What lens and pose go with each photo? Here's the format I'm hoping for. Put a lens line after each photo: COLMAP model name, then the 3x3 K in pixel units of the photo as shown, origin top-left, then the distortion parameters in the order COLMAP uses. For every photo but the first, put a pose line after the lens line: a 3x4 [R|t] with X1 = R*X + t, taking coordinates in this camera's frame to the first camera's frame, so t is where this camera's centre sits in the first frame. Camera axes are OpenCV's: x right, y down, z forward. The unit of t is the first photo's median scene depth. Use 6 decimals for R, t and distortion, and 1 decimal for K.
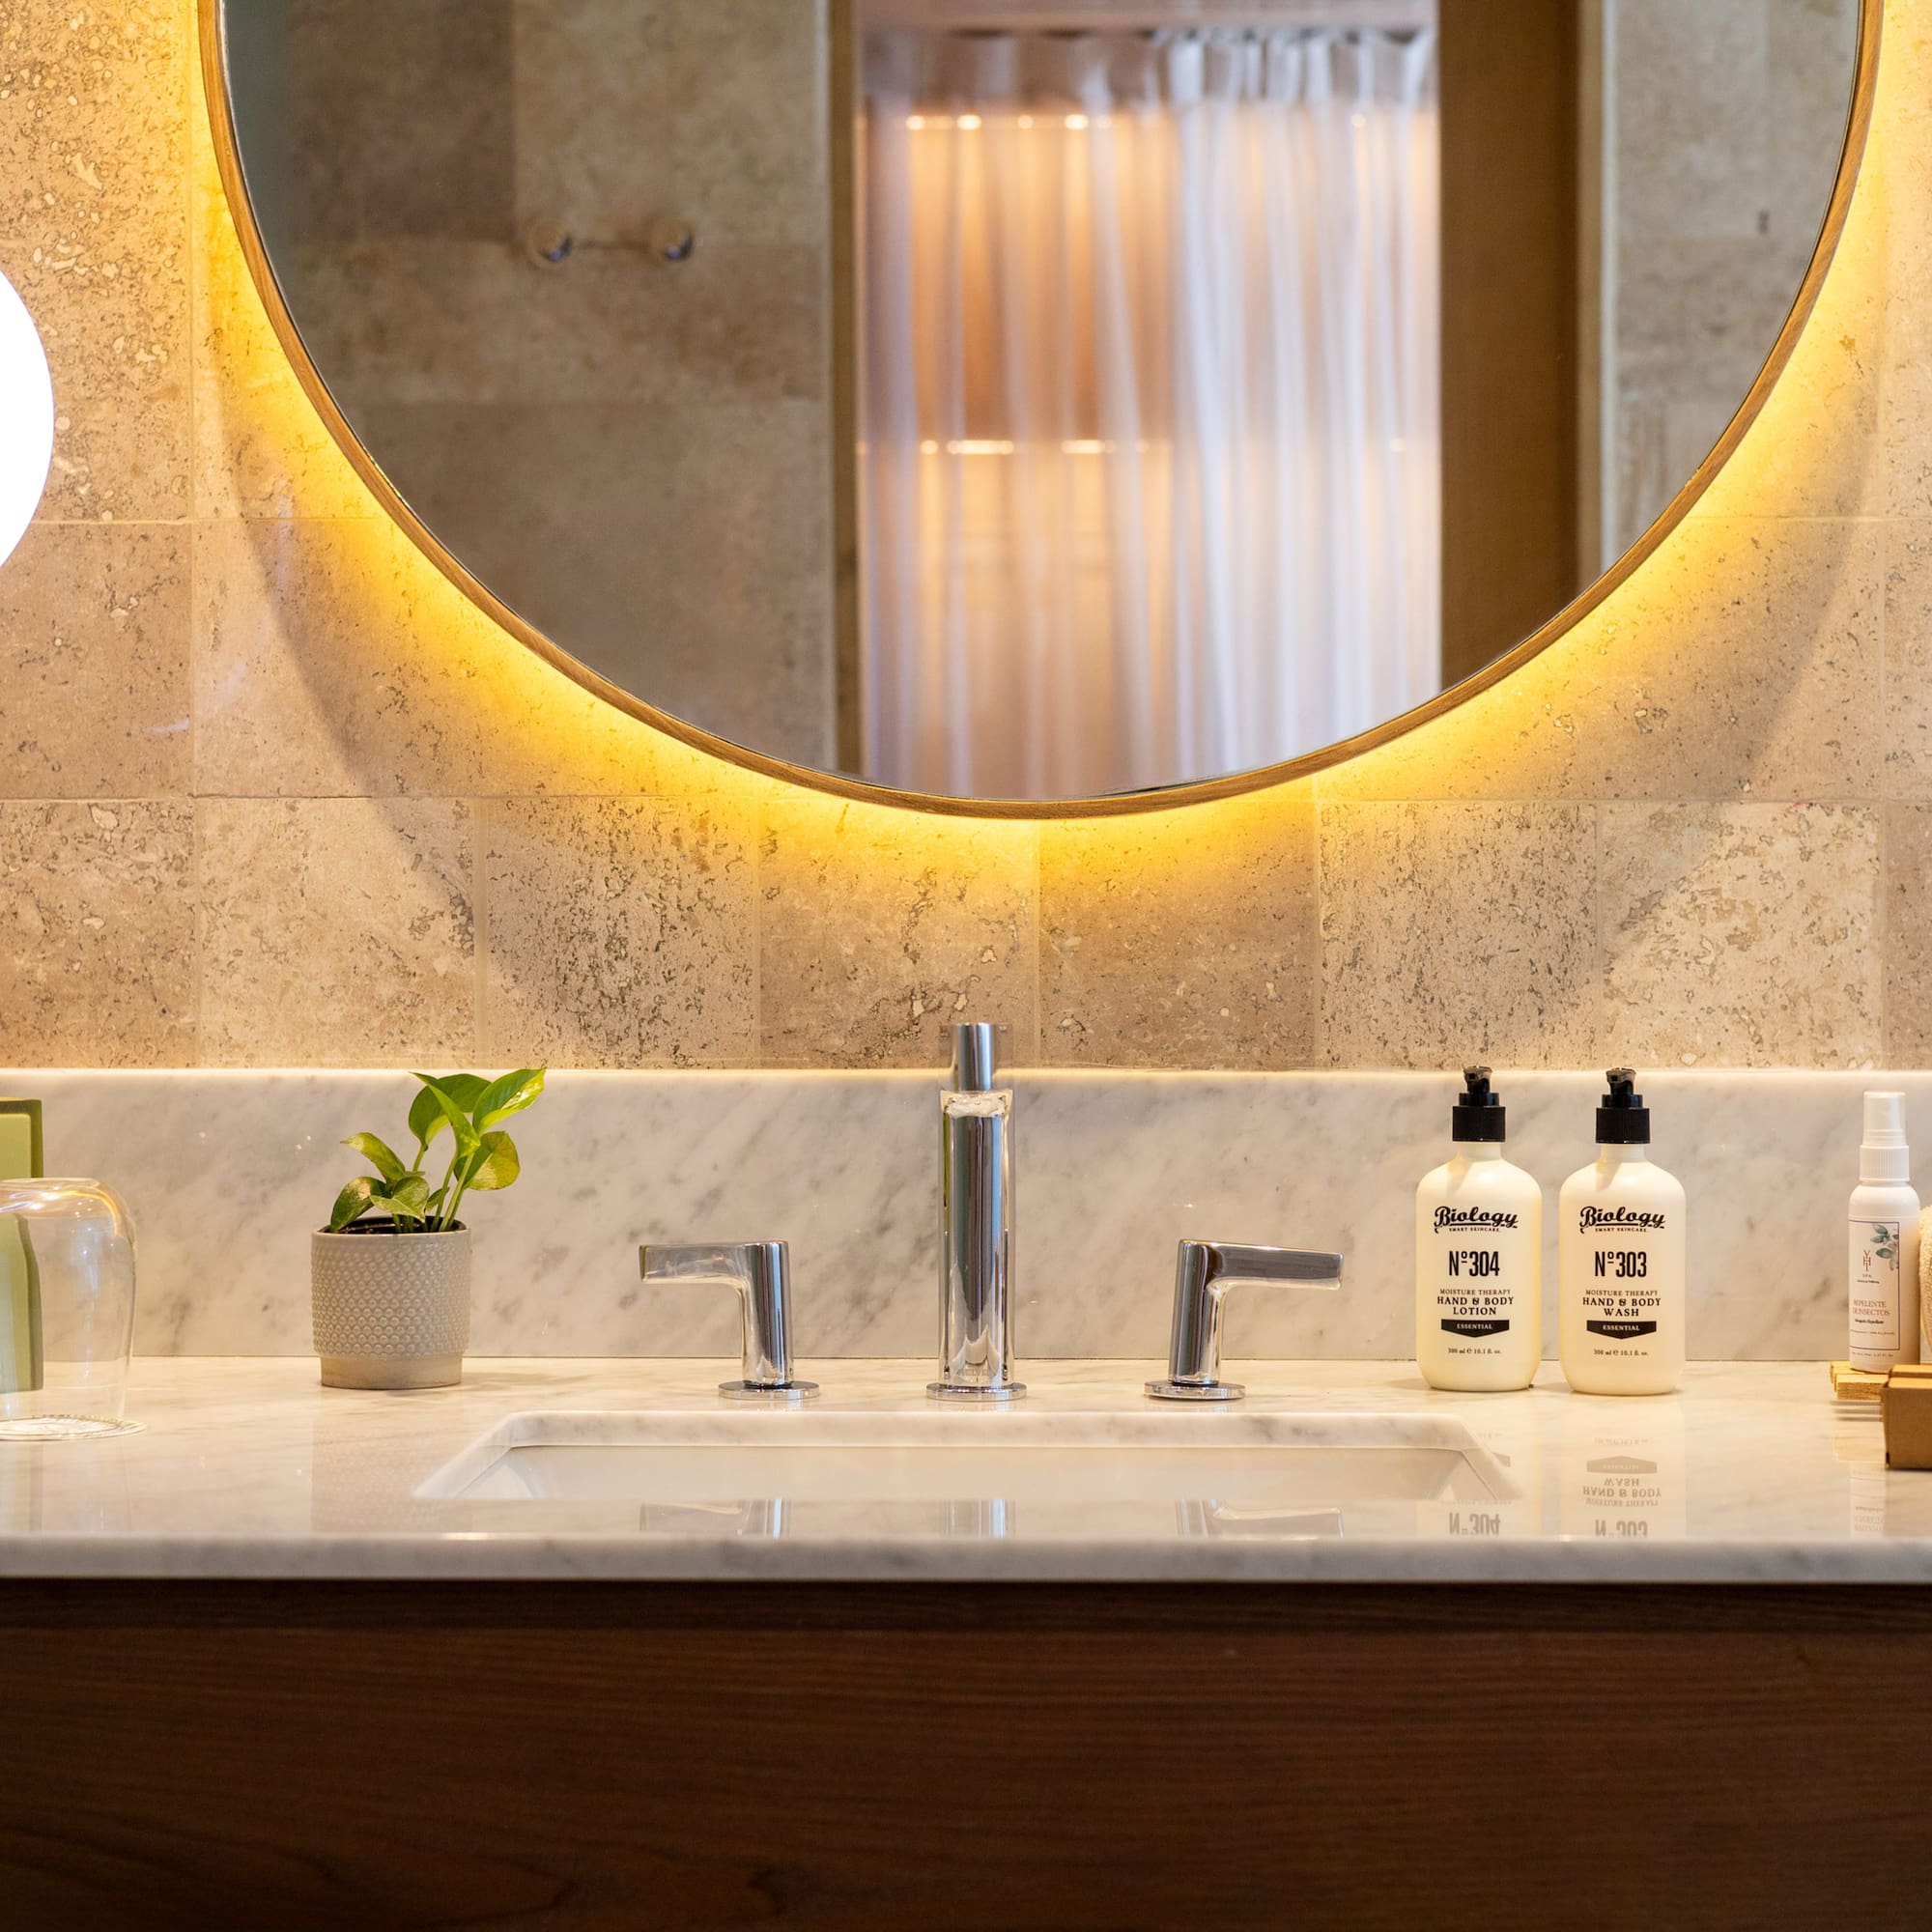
lens RADIAL K [[4631.7, 0, 966.0], [0, 4631.7, 966.0], [0, 0, 1]] dist [0.007293, 0.032065]
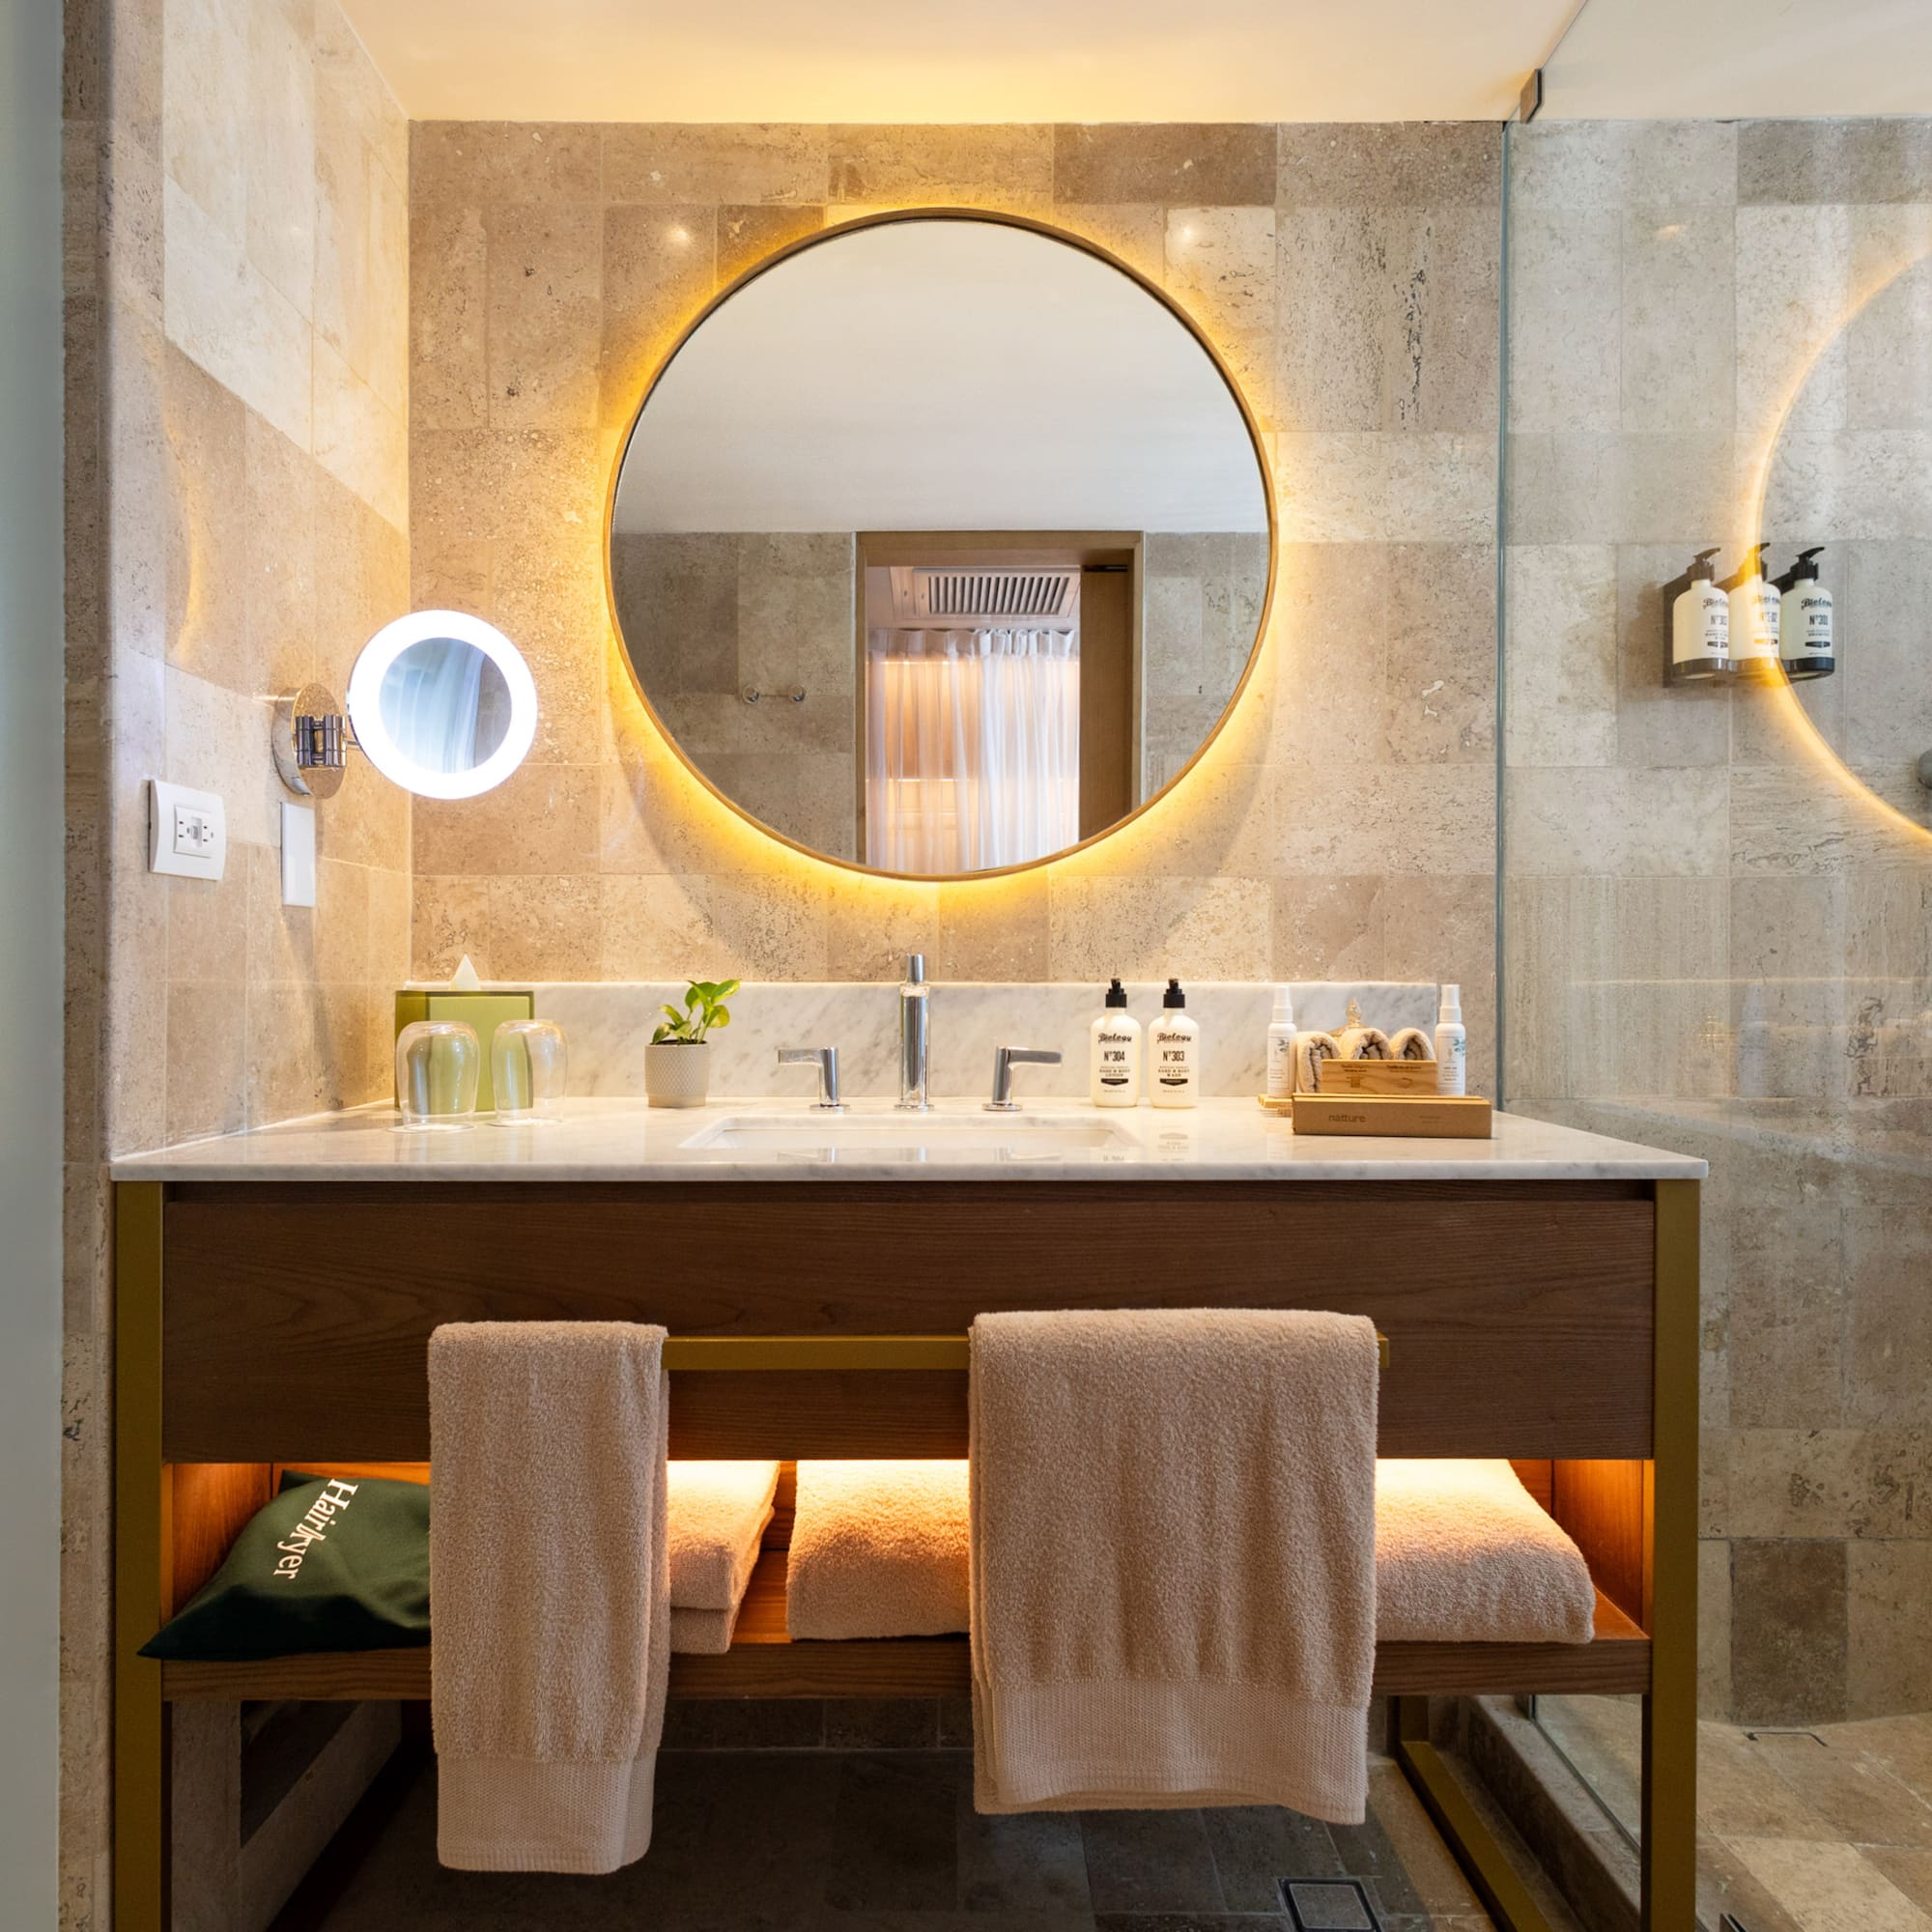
lens RADIAL K [[1467.0, 0, 1022.1], [0, 1467.0, 1017.9], [0, 0, 1]] dist [0.006666, -0.004807]
pose [[0.996214, 0.007122, 0.086648, -0.007870], [-0.008225, 0.999890, 0.012376, 0.030967], [-0.086550, -0.013041, 0.996162, 0.195514]]
